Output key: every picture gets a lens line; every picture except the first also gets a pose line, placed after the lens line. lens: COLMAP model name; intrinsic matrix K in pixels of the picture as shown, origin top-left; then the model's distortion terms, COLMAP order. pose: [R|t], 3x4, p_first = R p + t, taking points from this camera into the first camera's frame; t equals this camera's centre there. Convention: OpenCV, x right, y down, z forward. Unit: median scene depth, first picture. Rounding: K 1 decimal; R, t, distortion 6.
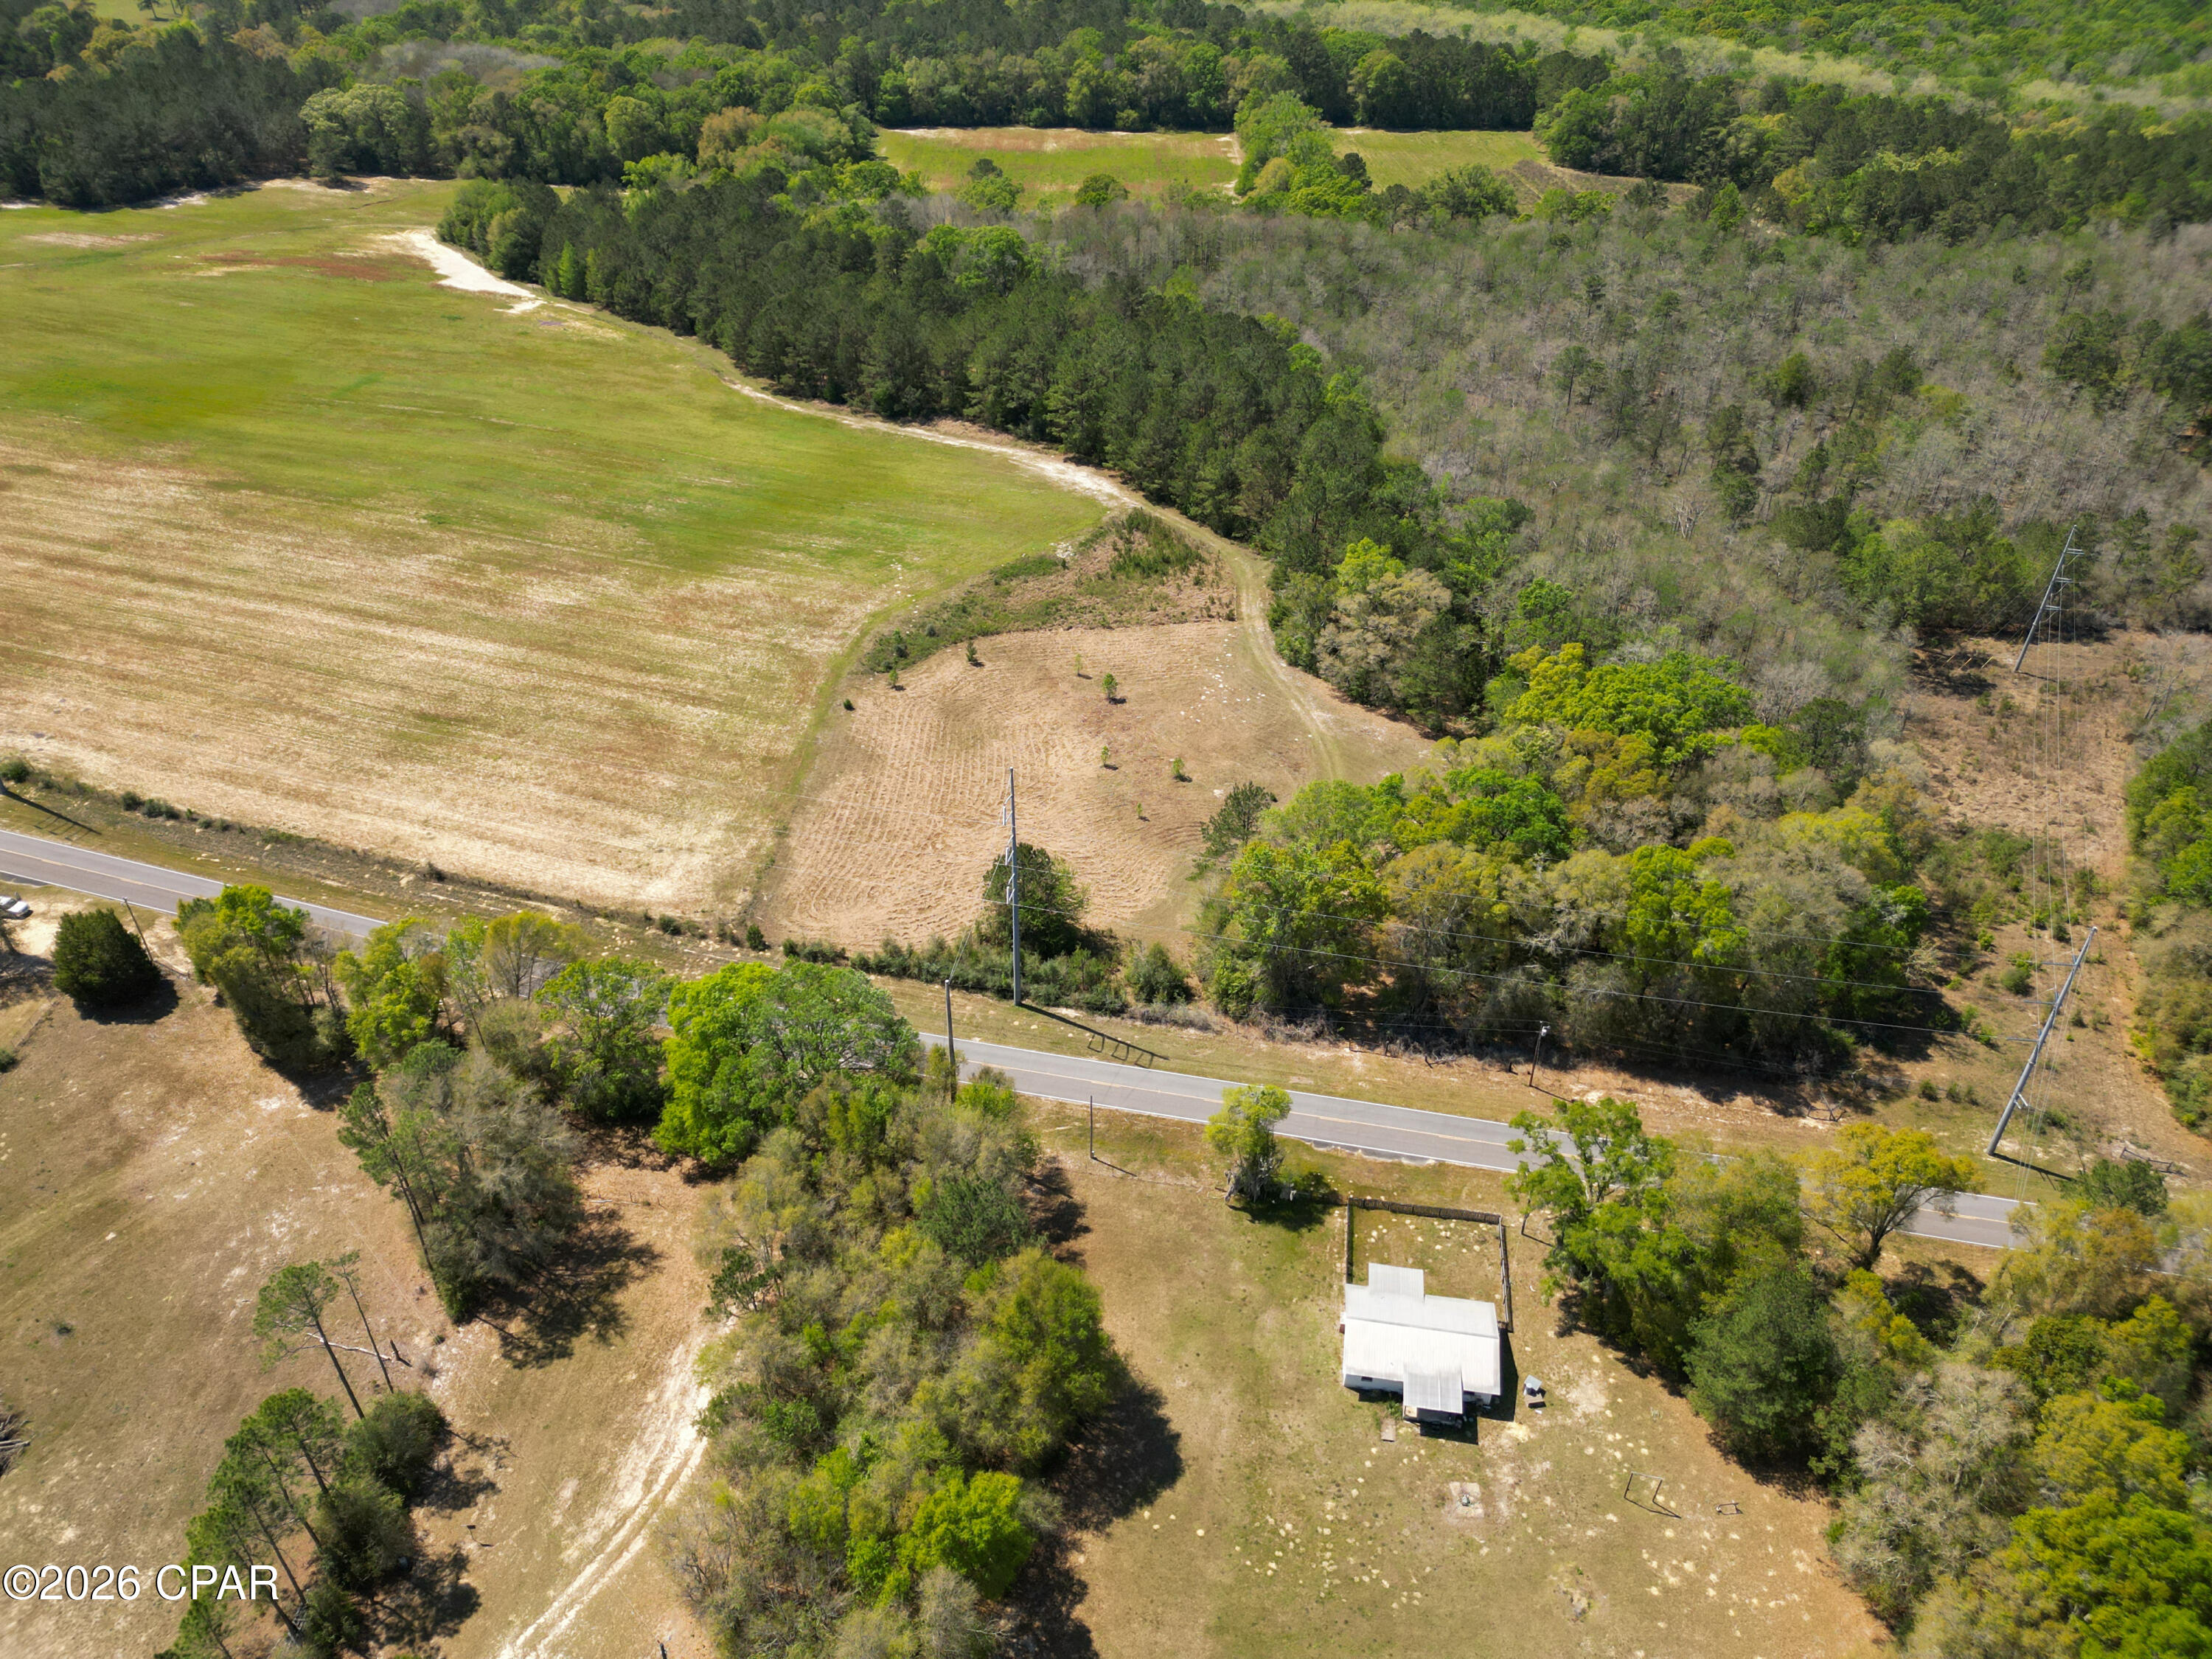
lens RADIAL K [[1510.0, 0, 1111.8], [0, 1510.0, 836.8], [0, 0, 1]] dist [0.063703, -0.058430]
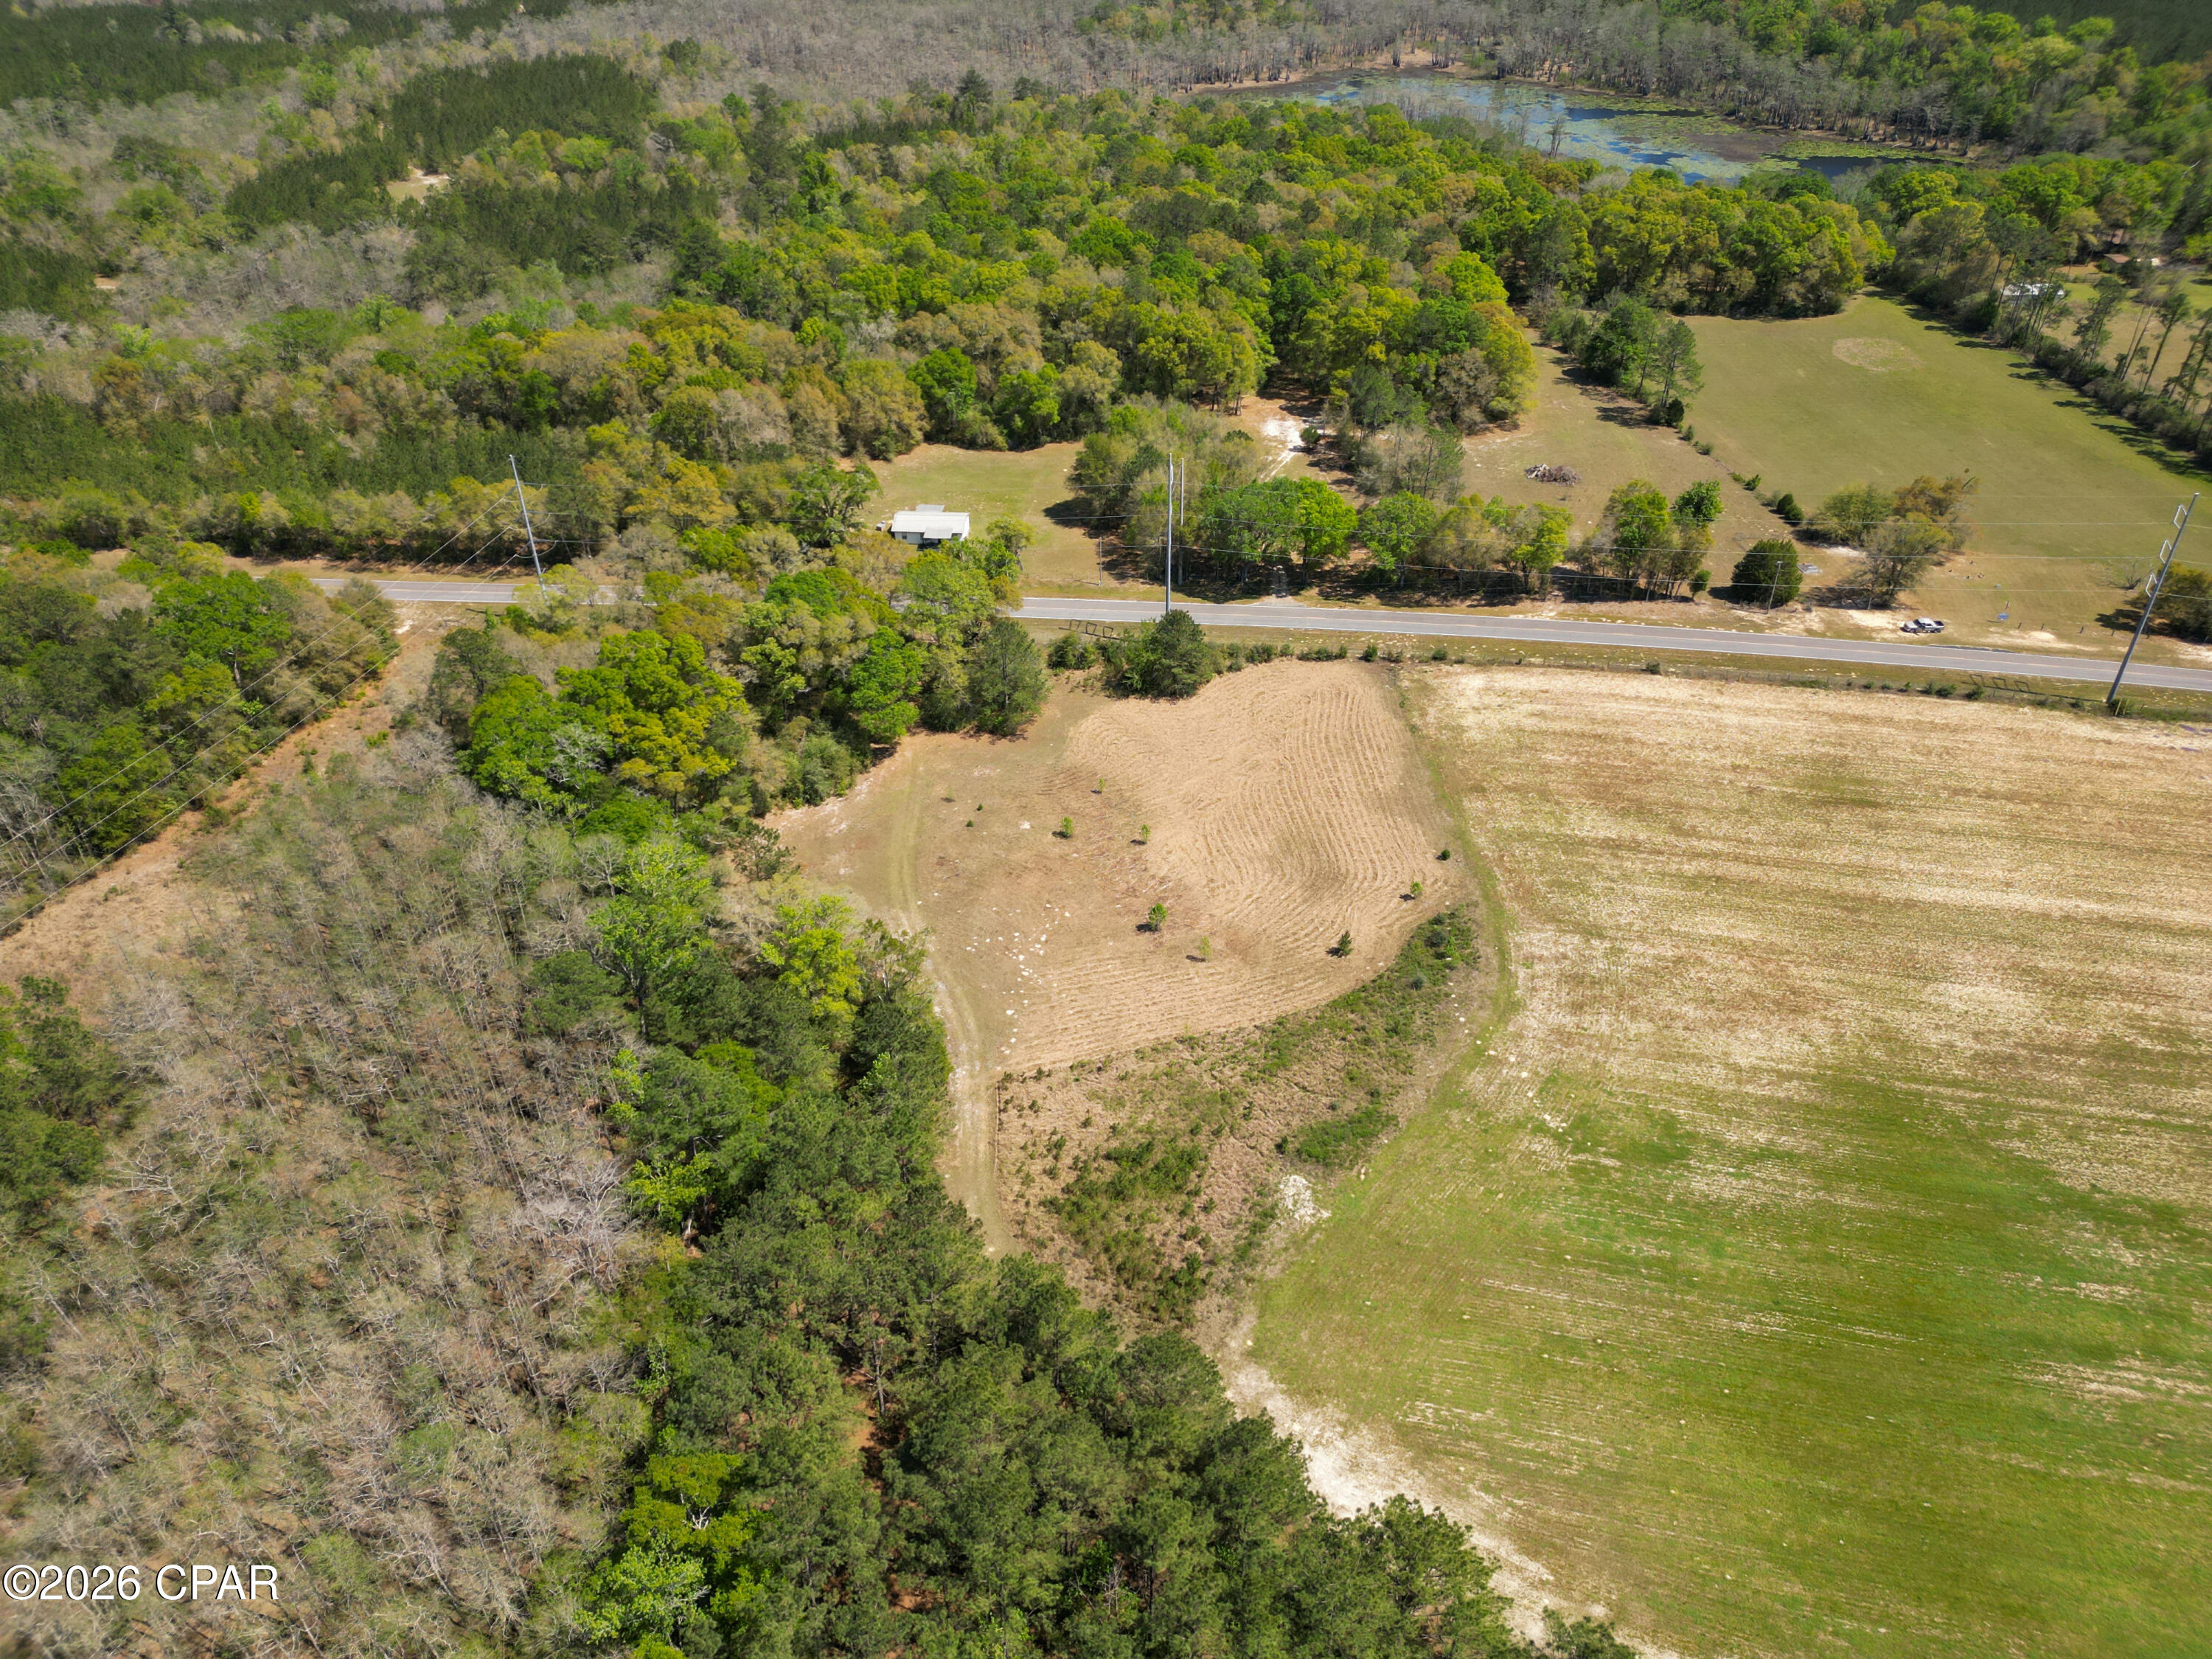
lens RADIAL K [[1515.6, 0, 1118.1], [0, 1515.6, 839.2], [0, 0, 1]] dist [0.087852, -0.104985]
pose [[-0.994394, 0.054267, -0.090748, 0.080193], [-0.068435, 0.323923, 0.943605, -0.775482], [0.080602, 0.944526, -0.318393, 1.070889]]
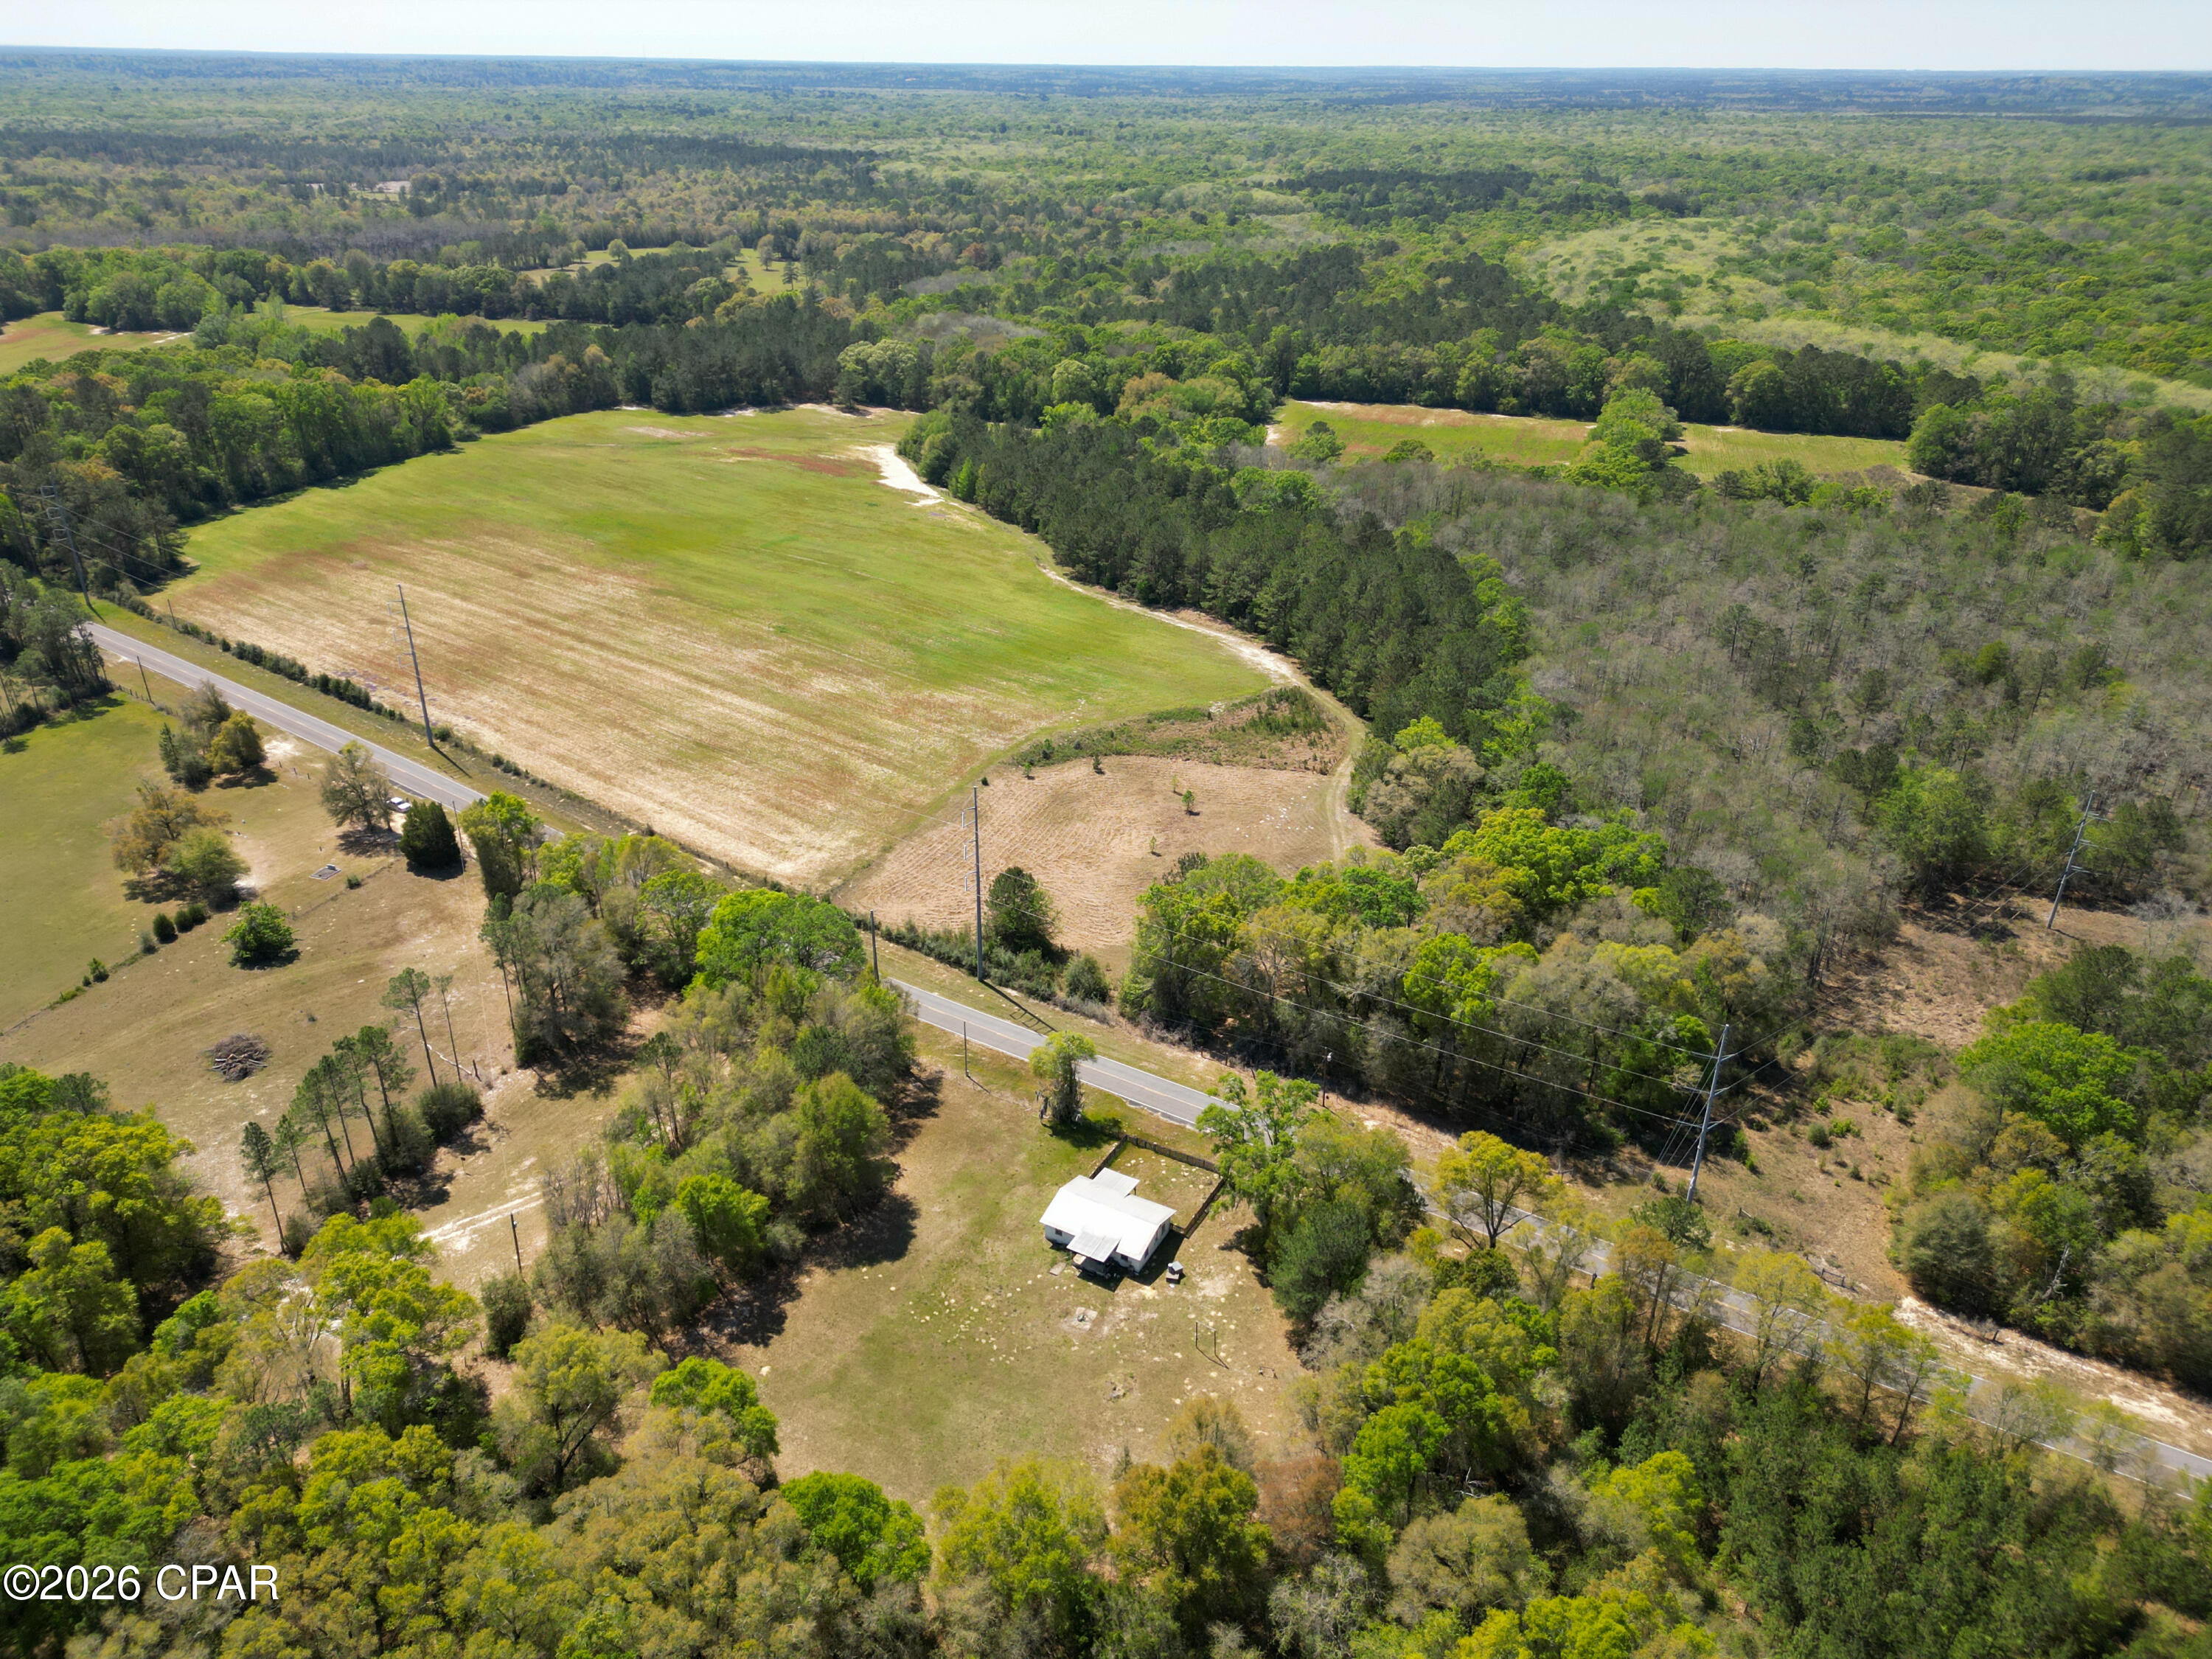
lens RADIAL K [[1515.6, 0, 1118.1], [0, 1515.6, 839.2], [0, 0, 1]] dist [0.087852, -0.104985]
pose [[0.939865, 0.154556, -0.304574, 0.287714], [-0.202517, 0.970263, -0.132575, 0.093922], [0.275027, 0.186284, 0.943217, -0.158929]]
